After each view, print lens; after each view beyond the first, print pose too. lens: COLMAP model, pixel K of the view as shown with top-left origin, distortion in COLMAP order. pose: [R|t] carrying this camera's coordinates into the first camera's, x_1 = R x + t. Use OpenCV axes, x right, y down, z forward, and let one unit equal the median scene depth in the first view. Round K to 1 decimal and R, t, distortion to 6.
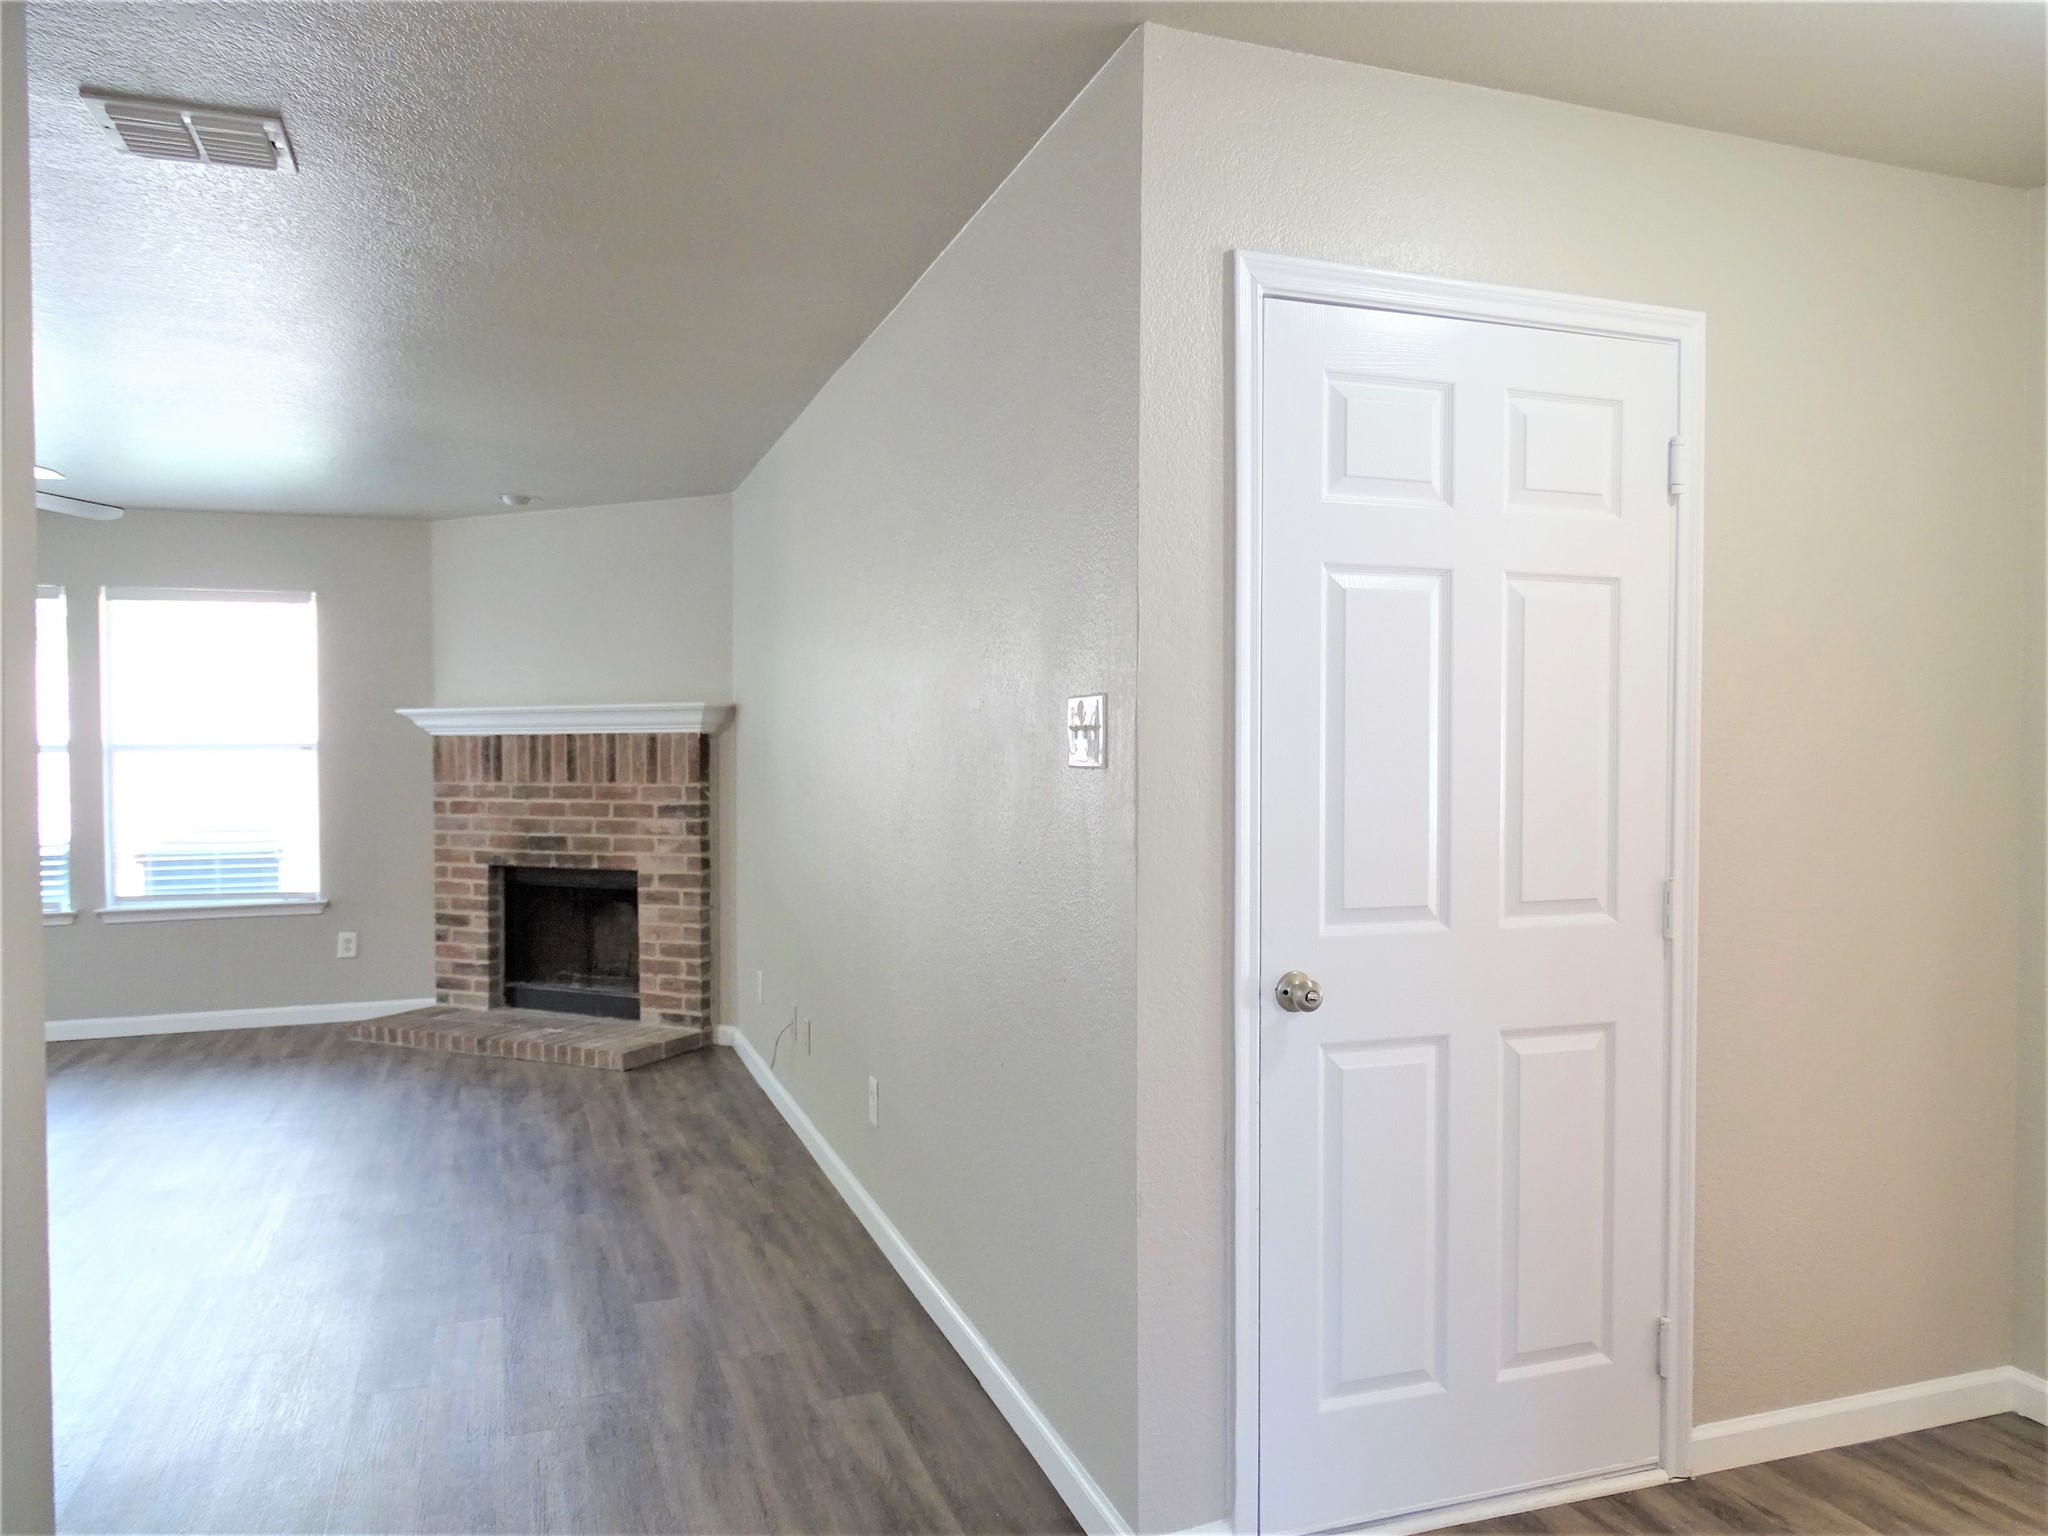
lens RADIAL K [[1456.3, 0, 1003.9], [0, 1456.3, 766.9], [0, 0, 1]] dist [0.025557, -0.004167]
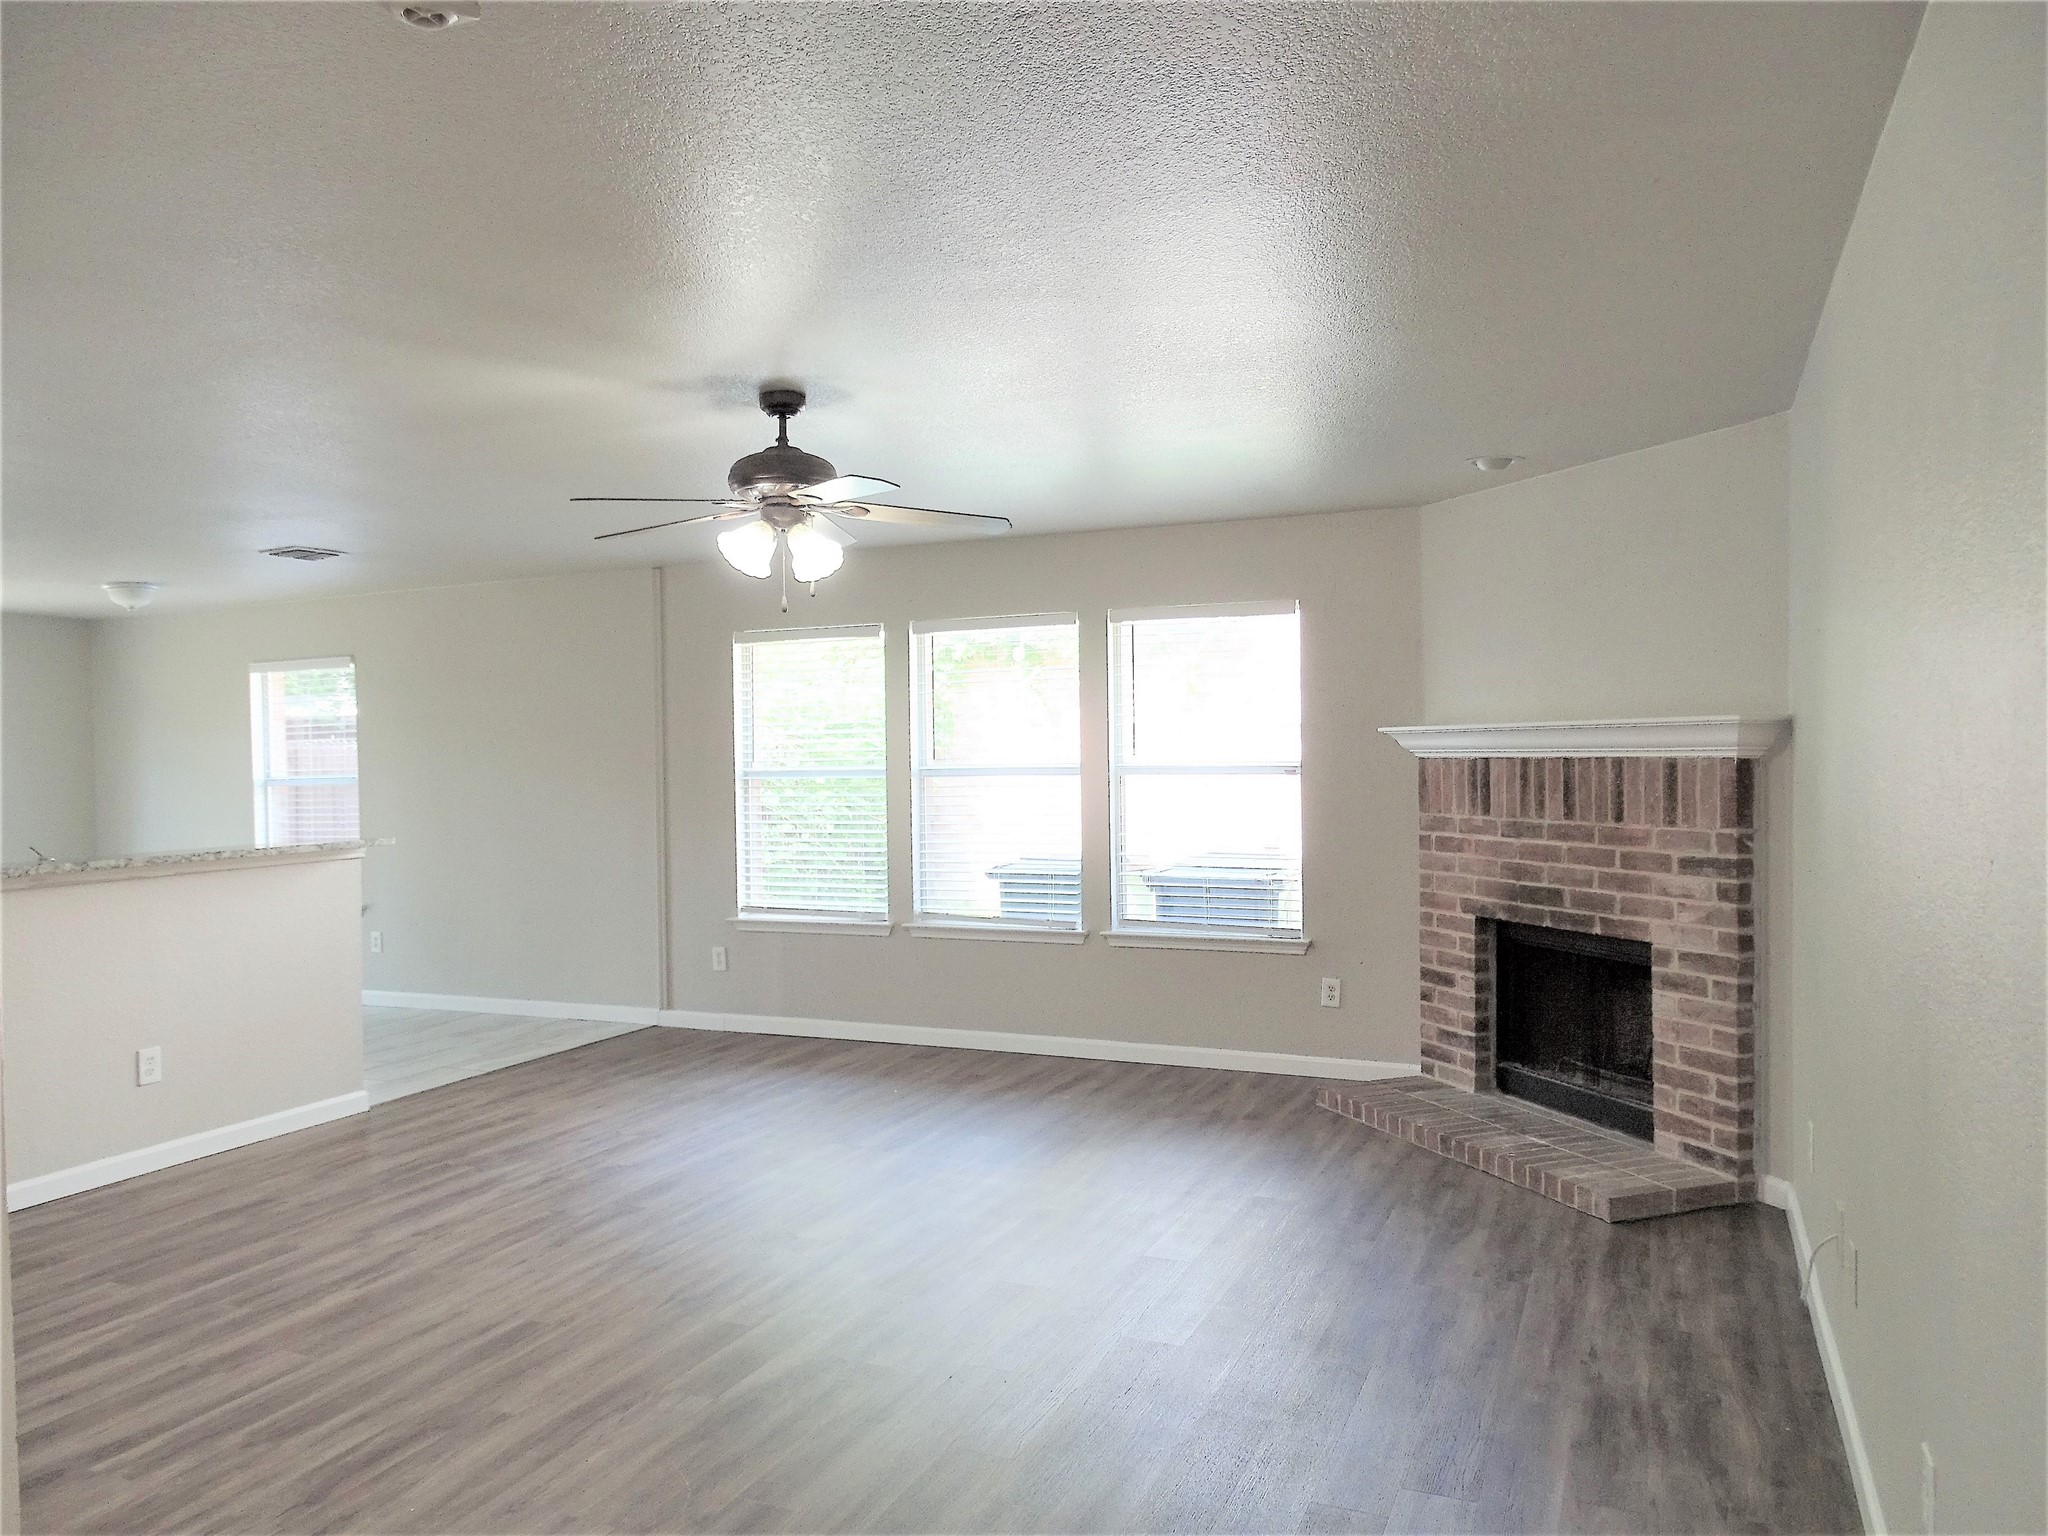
lens RADIAL K [[1456.3, 0, 1033.2], [0, 1456.3, 769.8], [0, 0, 1]] dist [0.025557, -0.004167]
pose [[0.738670, 0.007369, -0.674027, 0.016928], [-0.006280, 0.999972, 0.004050, -0.017616], [0.674038, 0.001241, 0.738696, 0.236563]]
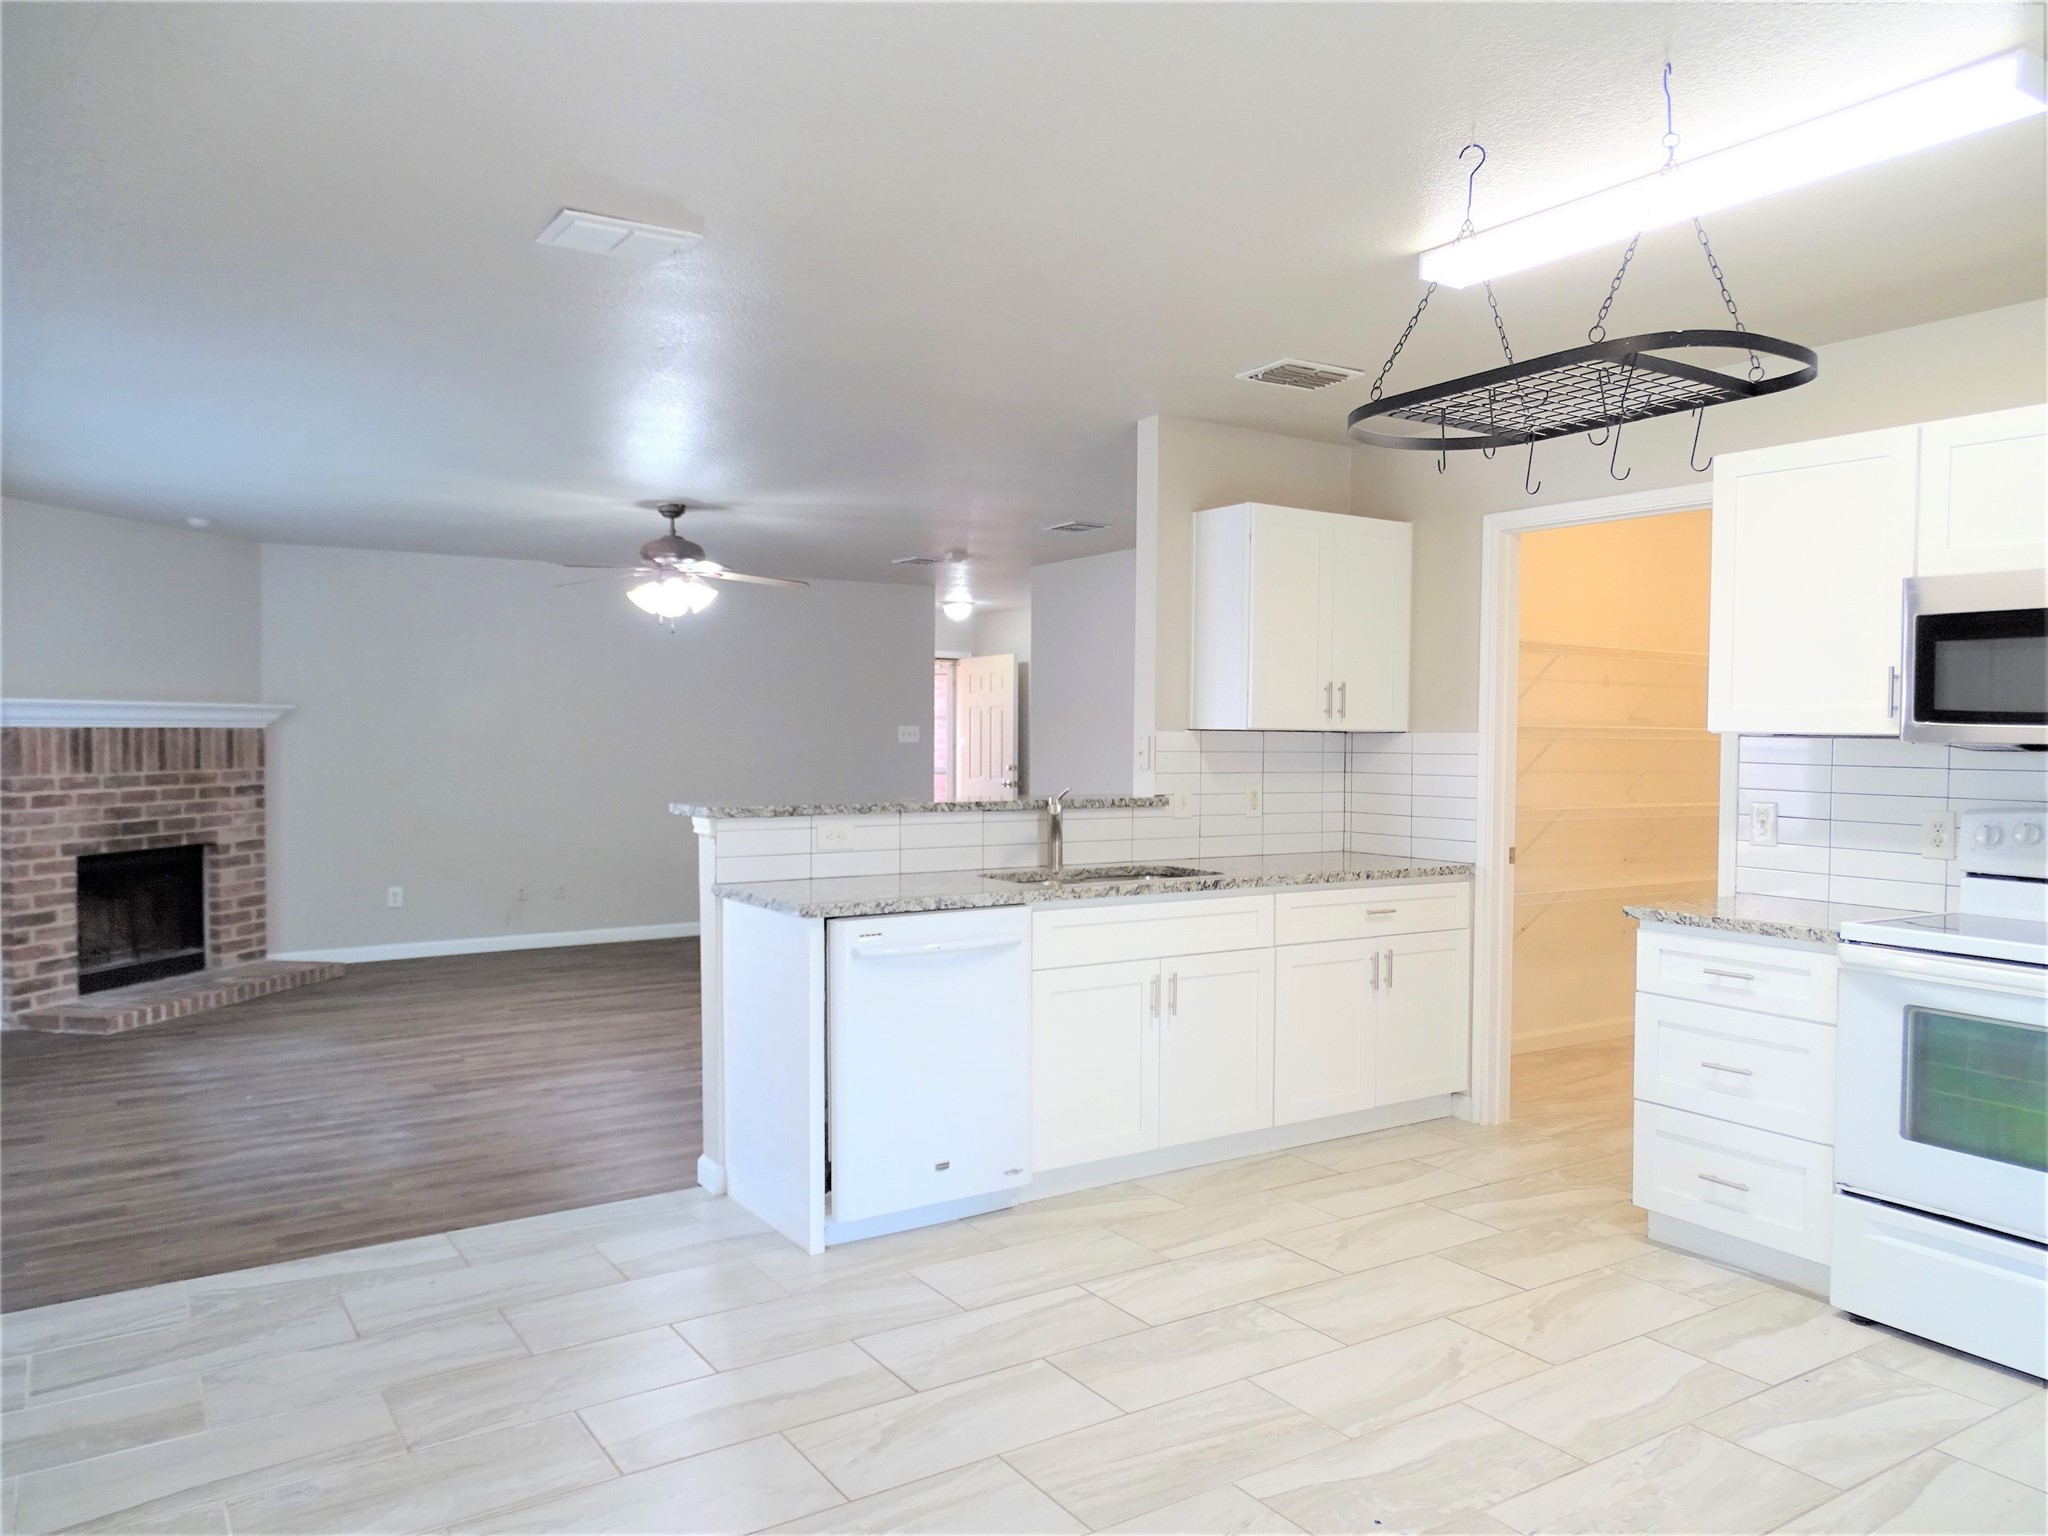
lens RADIAL K [[1456.3, 0, 1020.5], [0, 1456.3, 741.3], [0, 0, 1]] dist [0.025557, -0.004167]
pose [[-0.245010, 0.003472, 0.969514, -1.568955], [0.025456, 0.999672, 0.002853, 0.001488], [-0.969186, 0.025379, -0.245018, 0.643052]]
